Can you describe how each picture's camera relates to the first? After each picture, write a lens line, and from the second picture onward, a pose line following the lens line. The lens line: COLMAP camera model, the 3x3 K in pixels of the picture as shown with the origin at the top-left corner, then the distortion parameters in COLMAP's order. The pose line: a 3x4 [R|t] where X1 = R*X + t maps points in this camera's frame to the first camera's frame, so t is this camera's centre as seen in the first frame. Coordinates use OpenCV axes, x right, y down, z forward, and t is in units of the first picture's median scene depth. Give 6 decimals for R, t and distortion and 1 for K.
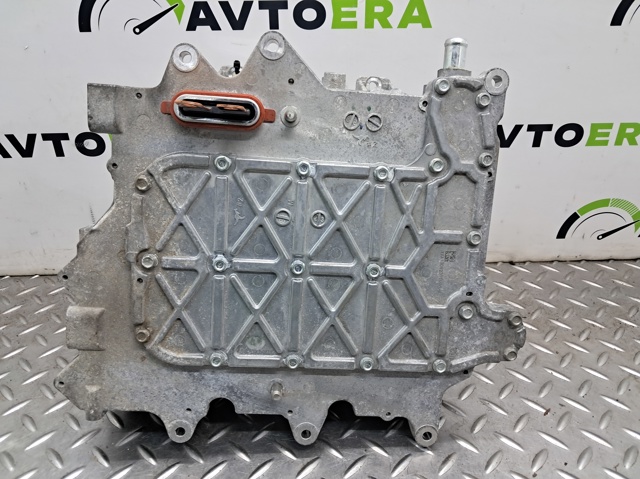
lens RADIAL K [[502.6, 0, 317.8], [0, 502.6, 233.8], [0, 0, 1]] dist [0.014761, 0.002541]
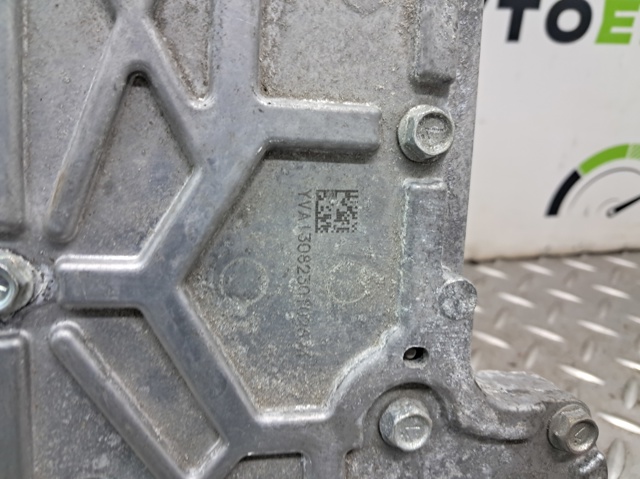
lens RADIAL K [[502.6, 0, 322.8], [0, 502.6, 242.8], [0, 0, 1]] dist [0.014761, 0.002541]
pose [[0.988535, -0.036452, 0.146526, 0.218181], [0.039690, 0.999027, -0.019236, 0.065128], [-0.145683, 0.024831, 0.989020, 0.749498]]
